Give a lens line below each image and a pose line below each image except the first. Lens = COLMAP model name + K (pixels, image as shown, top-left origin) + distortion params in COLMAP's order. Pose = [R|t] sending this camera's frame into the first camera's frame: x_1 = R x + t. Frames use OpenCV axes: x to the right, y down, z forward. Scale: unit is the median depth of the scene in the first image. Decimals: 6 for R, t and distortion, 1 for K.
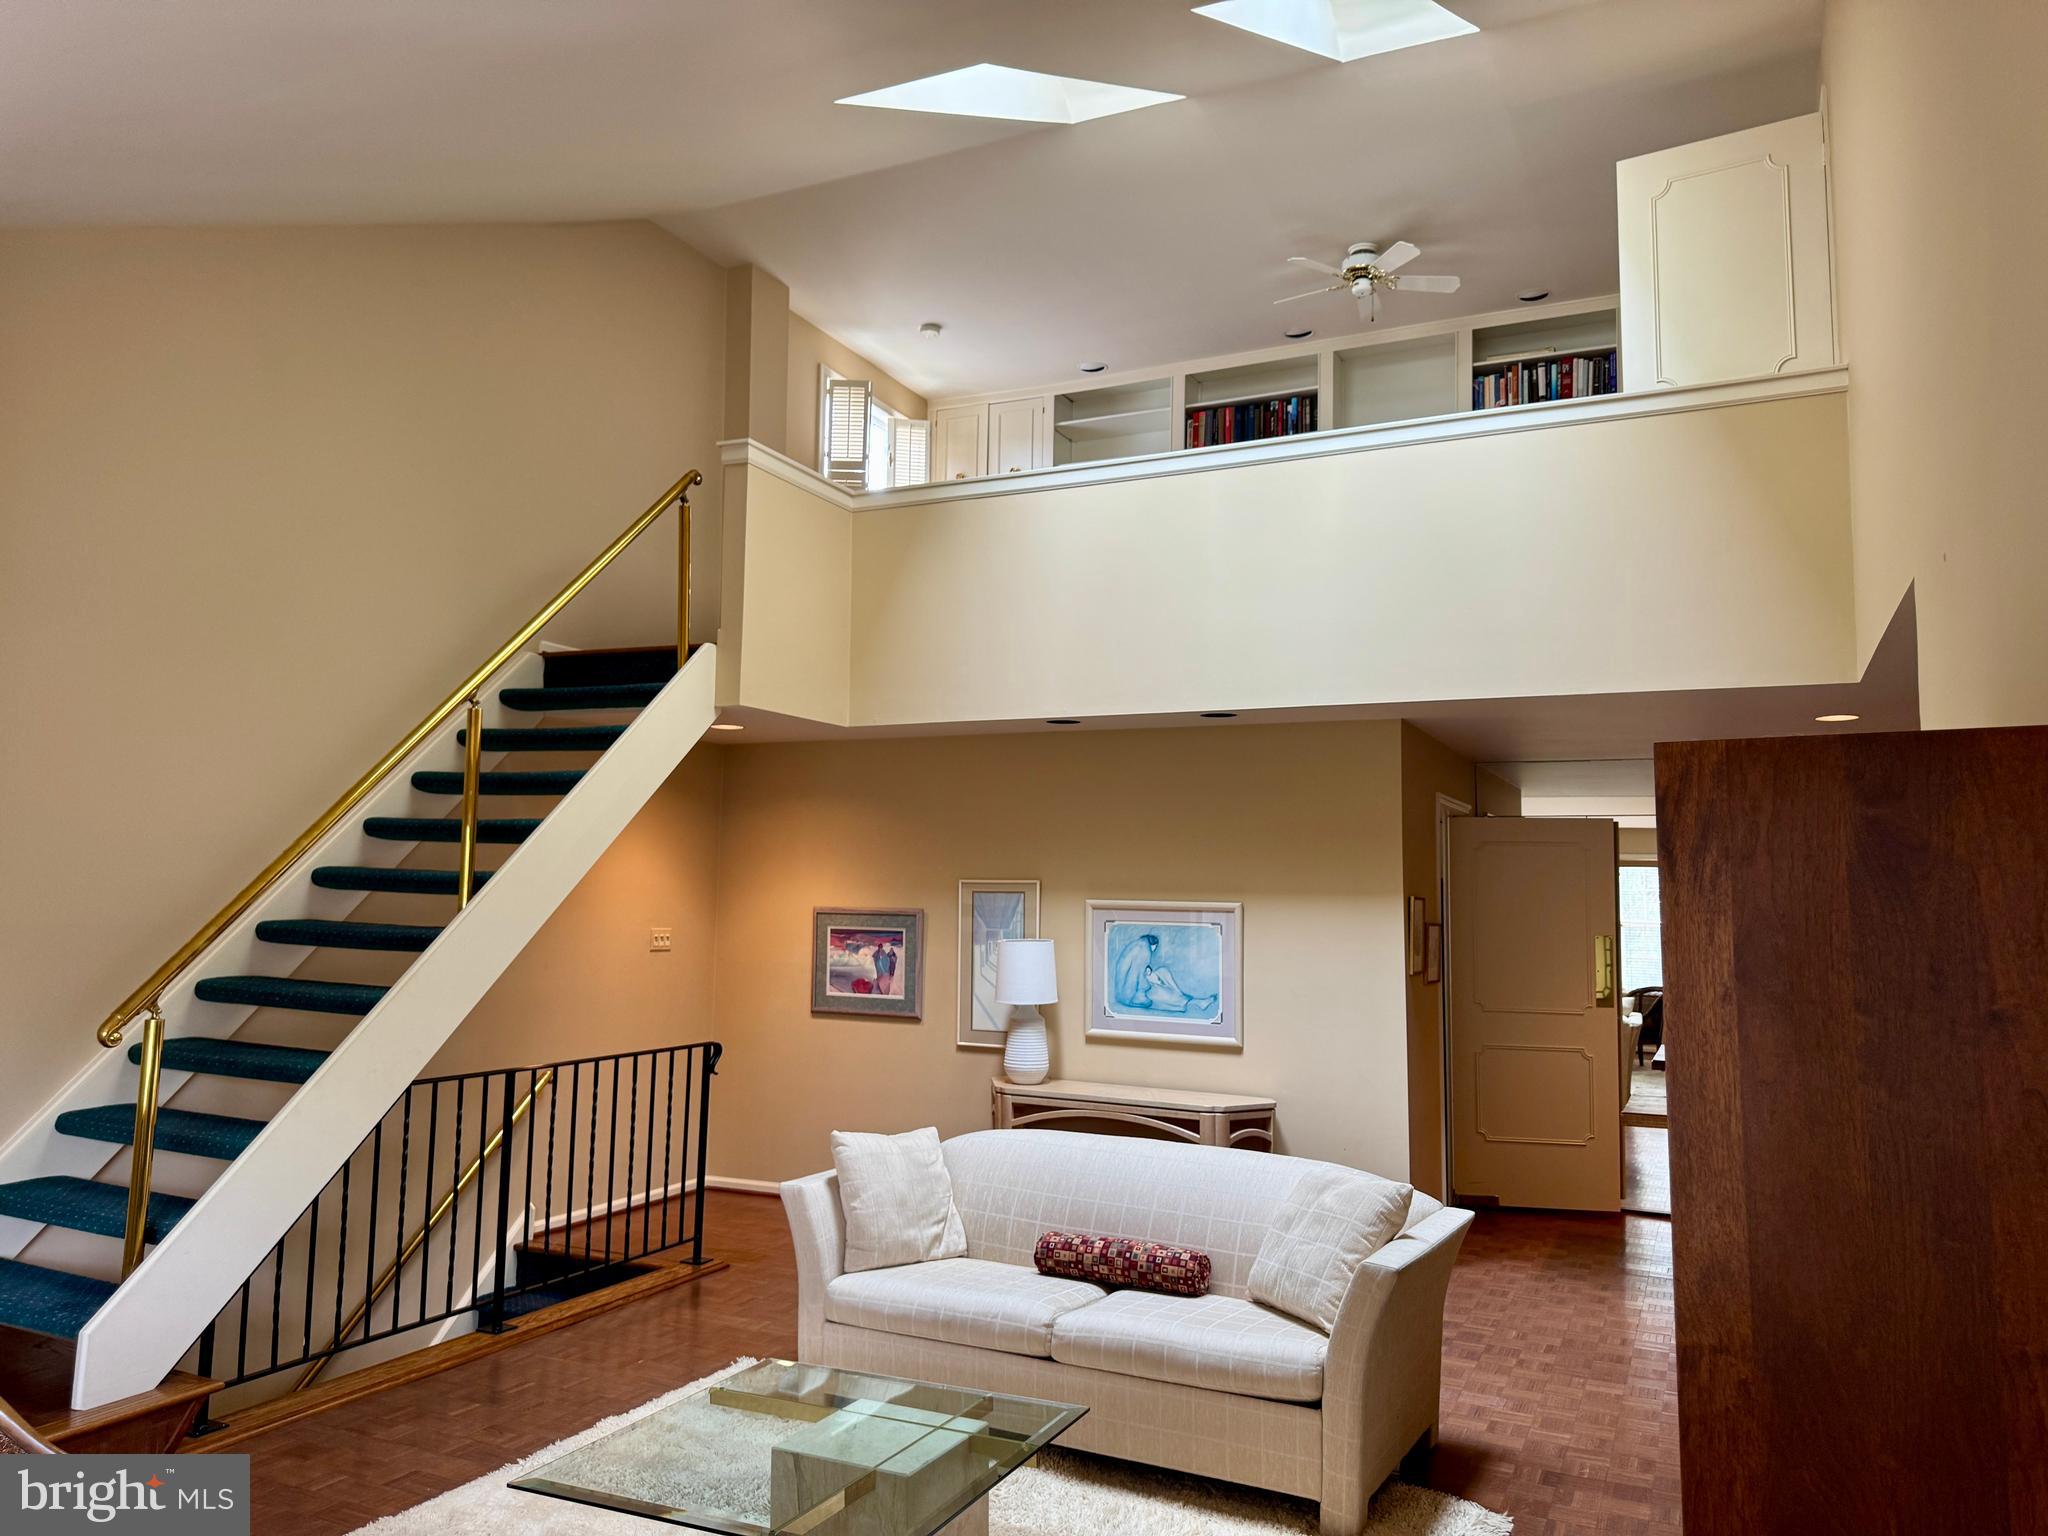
lens RADIAL K [[1429.9, 0, 1024.0], [0, 1429.9, 768.0], [0, 0, 1]] dist [0.121254, -0.226085]
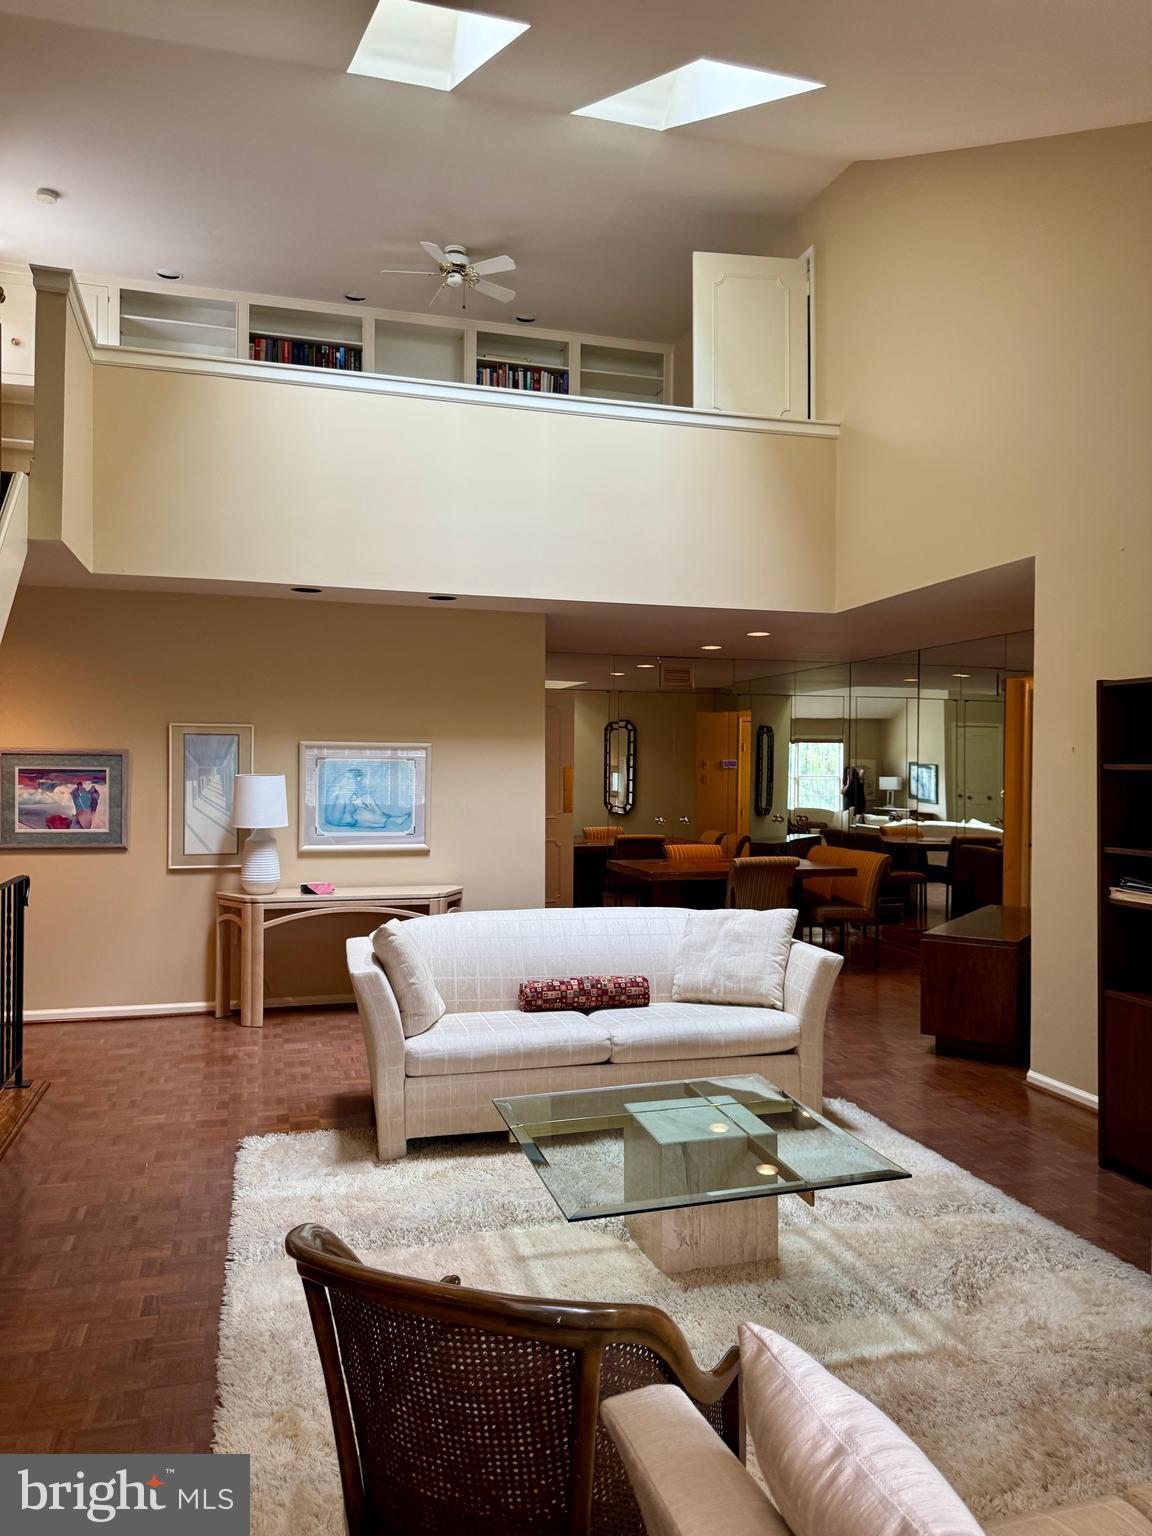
lens RADIAL K [[1080.5, 0, 590.0], [0, 1080.5, 768.7], [0, 0, 1]] dist [0.022595, -0.036726]
pose [[0.745654, -0.012035, 0.666225, -0.358358], [-0.053209, 0.995569, 0.077538, 0.030357], [-0.664206, -0.093266, 0.741709, 0.153160]]
